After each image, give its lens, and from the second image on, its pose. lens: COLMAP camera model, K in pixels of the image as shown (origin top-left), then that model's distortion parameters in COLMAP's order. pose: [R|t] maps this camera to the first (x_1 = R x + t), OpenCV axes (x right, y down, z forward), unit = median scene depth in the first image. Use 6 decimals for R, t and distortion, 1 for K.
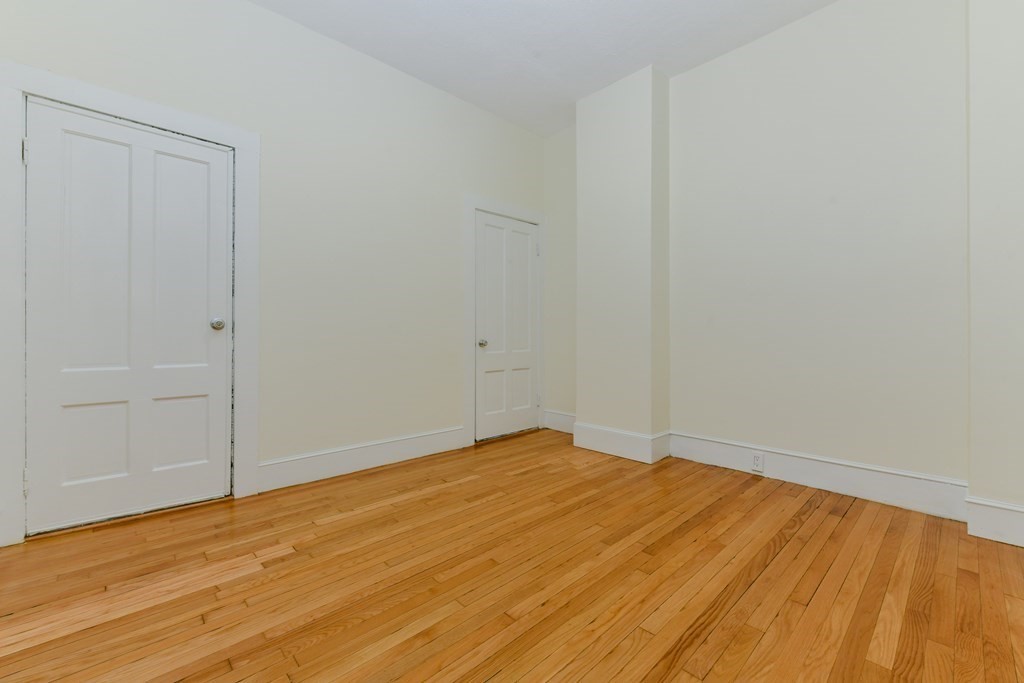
lens RADIAL K [[410.7, 0, 512.0], [0, 410.7, 341.5], [0, 0, 1]] dist [0.000062, -0.000343]
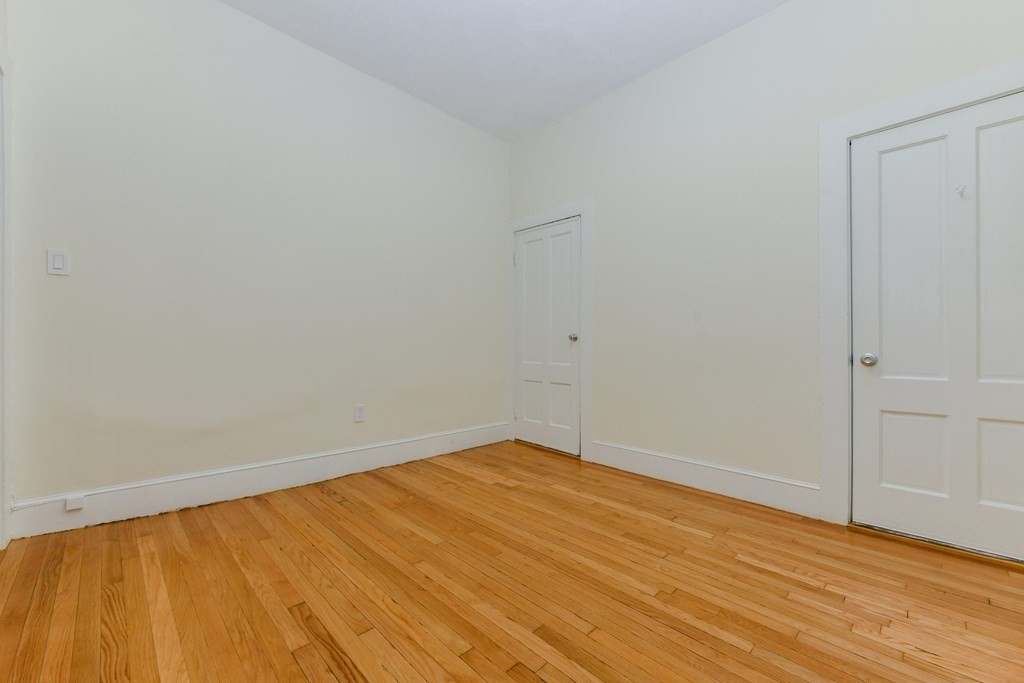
lens RADIAL K [[402.1, 0, 507.5], [0, 402.1, 336.7], [0, 0, 1]] dist [0.009214, -0.000557]
pose [[0.042382, -0.020650, -0.998888, 0.739462], [-0.022012, 0.999524, -0.021597, -0.006546], [0.998859, 0.022903, 0.041908, 0.702359]]
